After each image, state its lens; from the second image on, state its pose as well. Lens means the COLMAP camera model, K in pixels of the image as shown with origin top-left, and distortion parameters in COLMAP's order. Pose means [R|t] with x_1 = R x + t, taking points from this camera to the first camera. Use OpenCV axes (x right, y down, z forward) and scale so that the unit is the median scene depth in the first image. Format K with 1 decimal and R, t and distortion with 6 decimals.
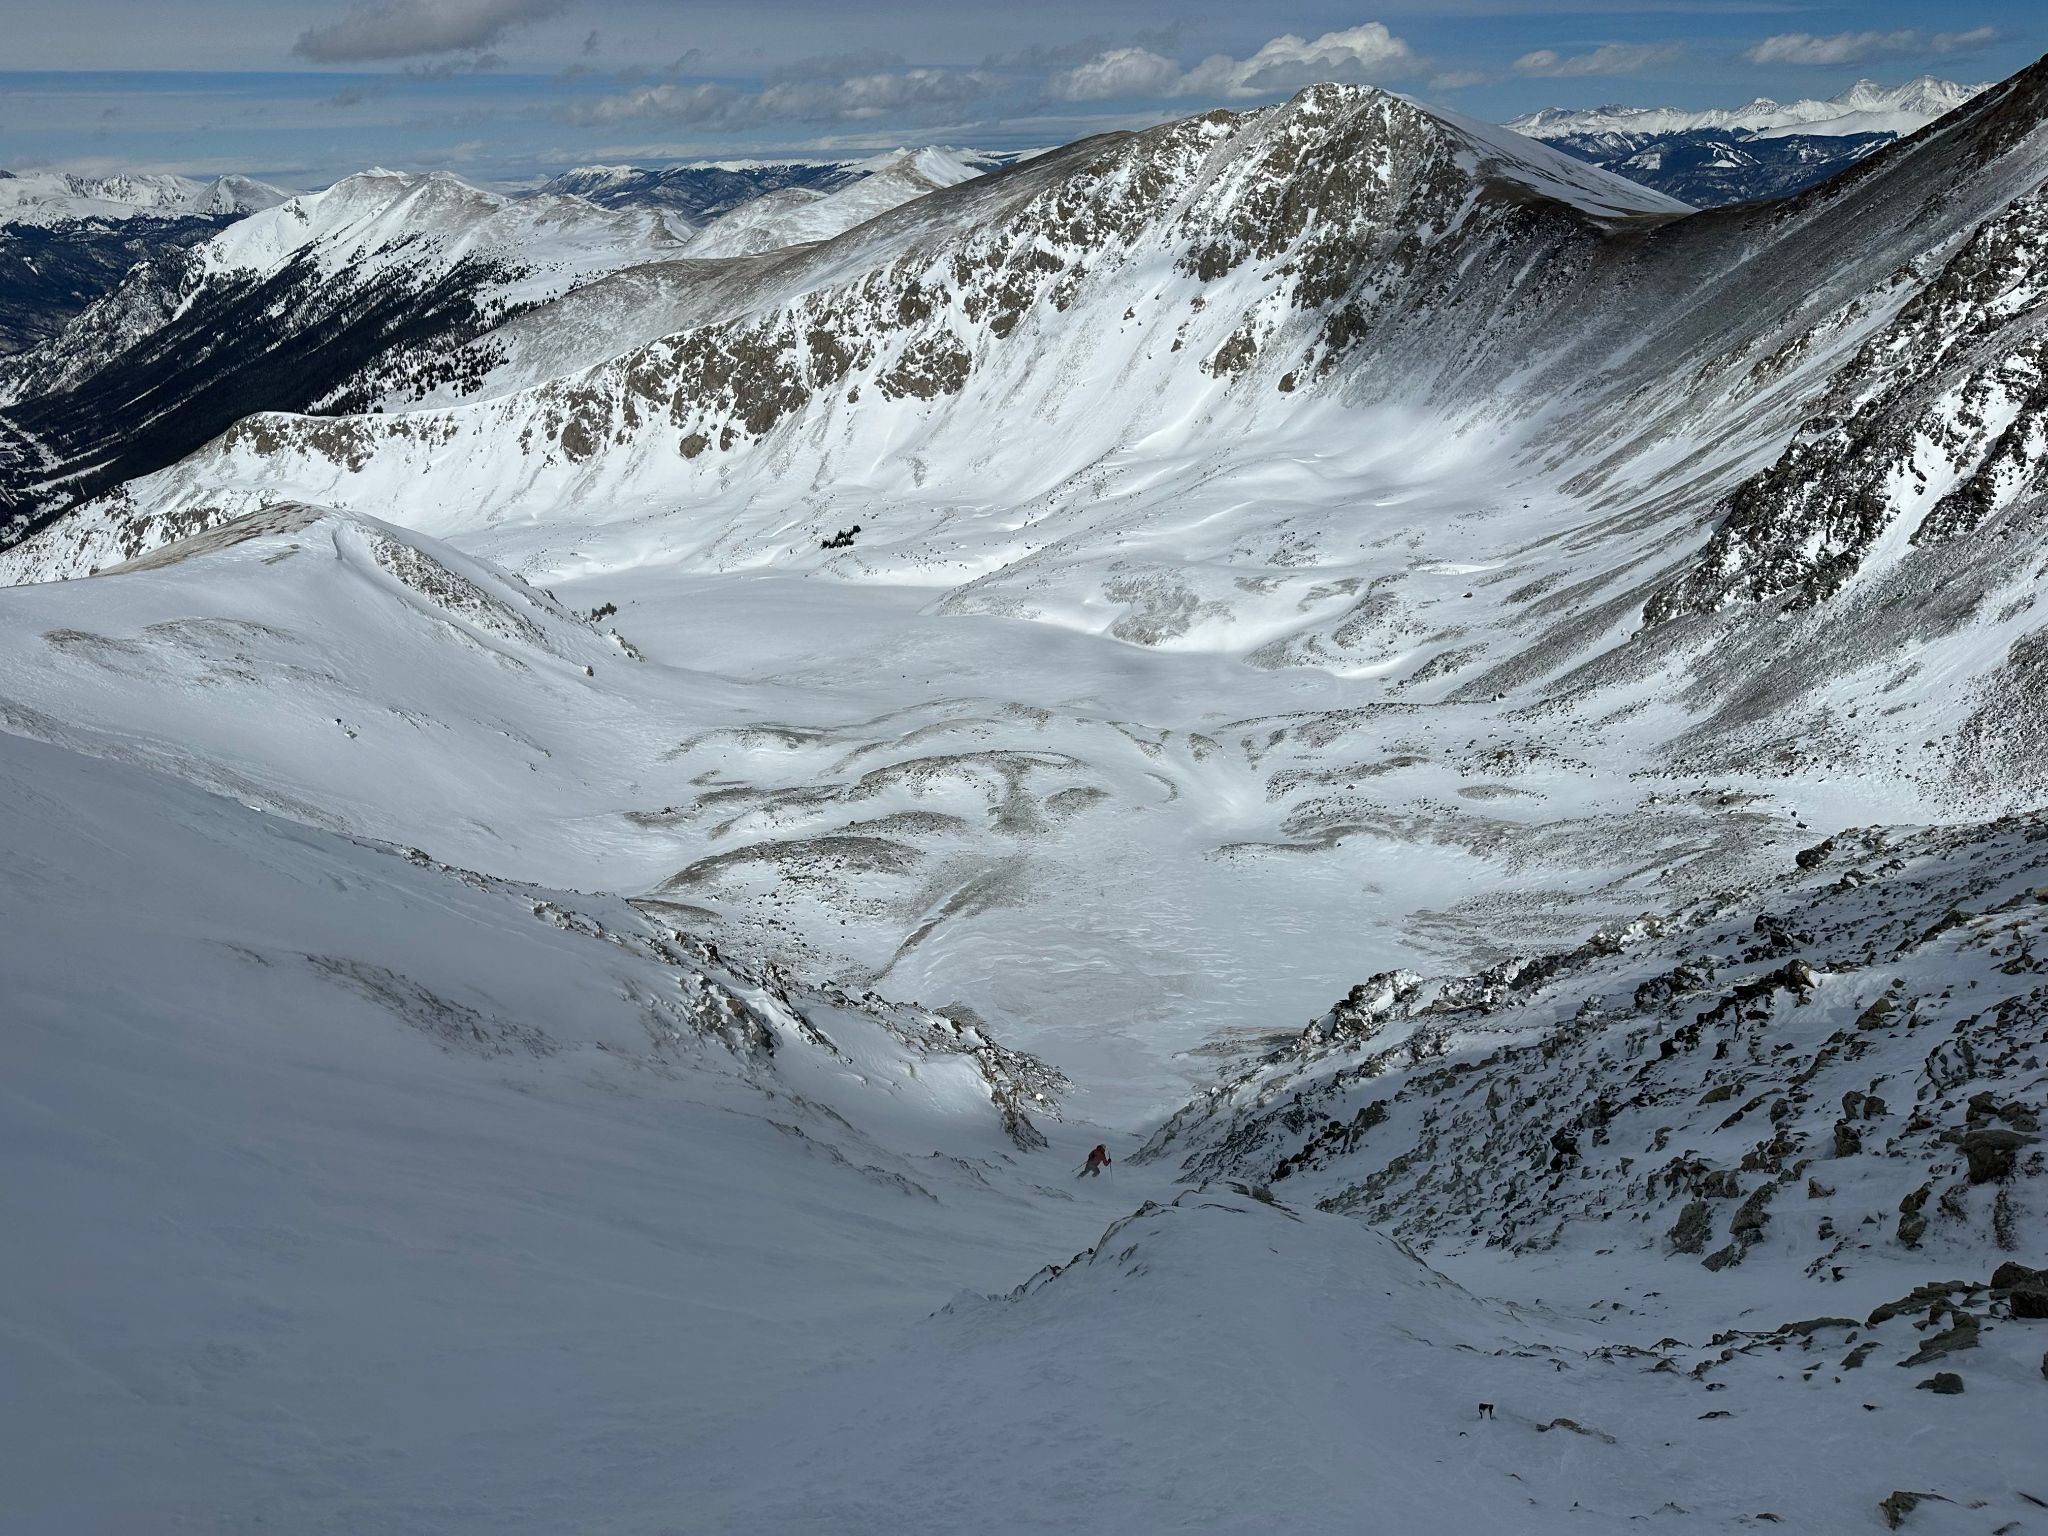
lens RADIAL K [[1396.8, 0, 1014.4], [0, 1396.8, 774.7], [0, 0, 1]] dist [0.131025, -0.215577]
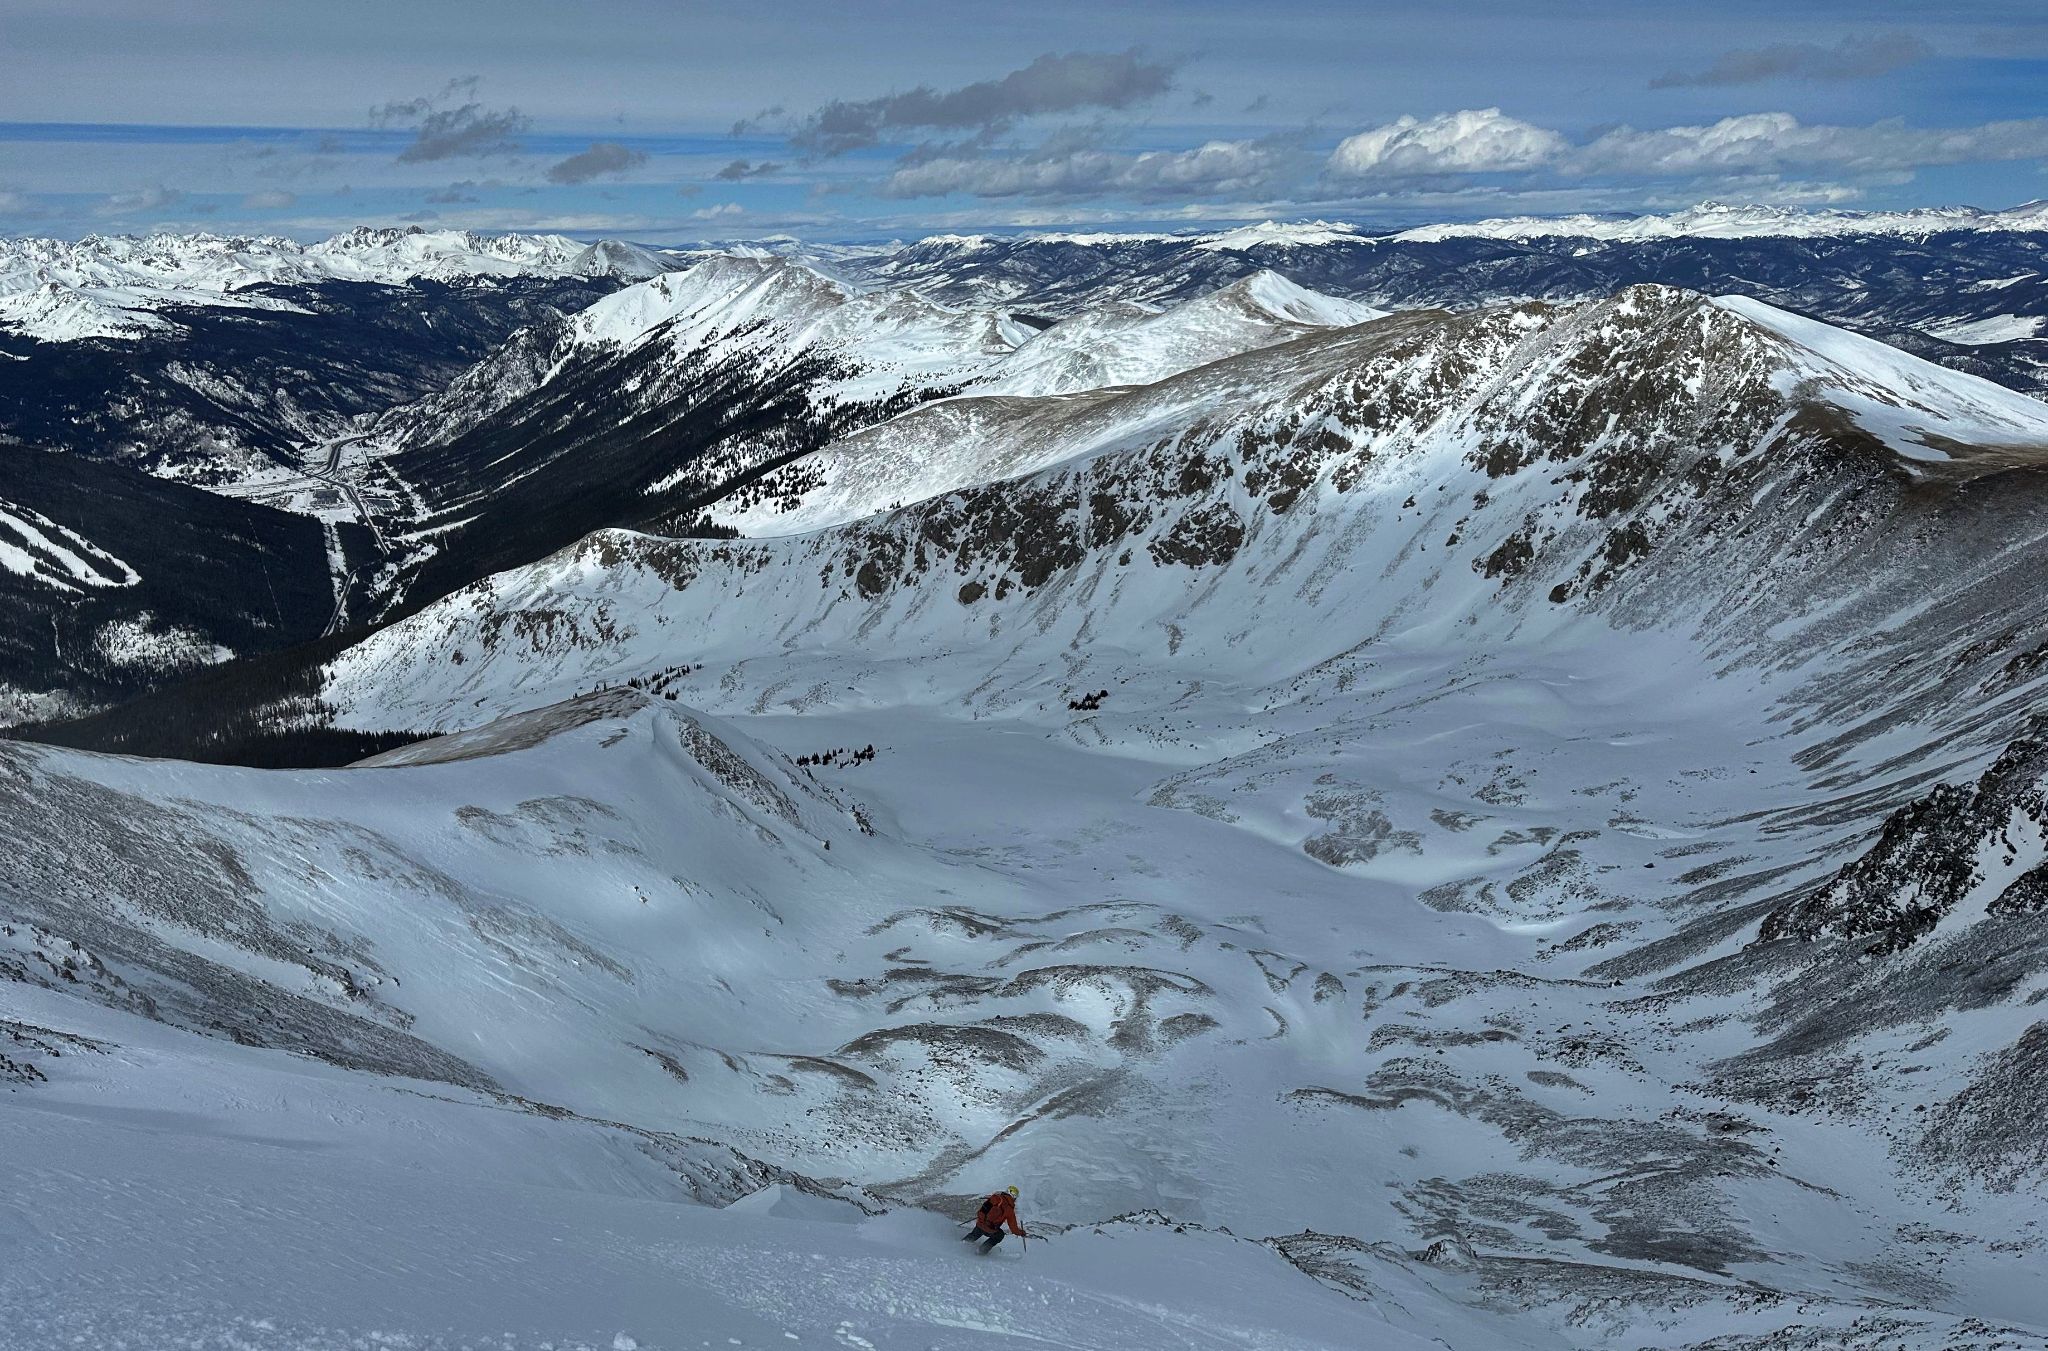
lens RADIAL K [[1571.4, 0, 943.4], [0, 1571.4, 731.6], [0, 0, 1]] dist [0.194934, -0.410951]
pose [[0.962716, 0.108080, -0.247985, 0.059625], [-0.129501, 0.988983, -0.071713, -0.041275], [0.237502, 0.101154, 0.966106, -0.146292]]
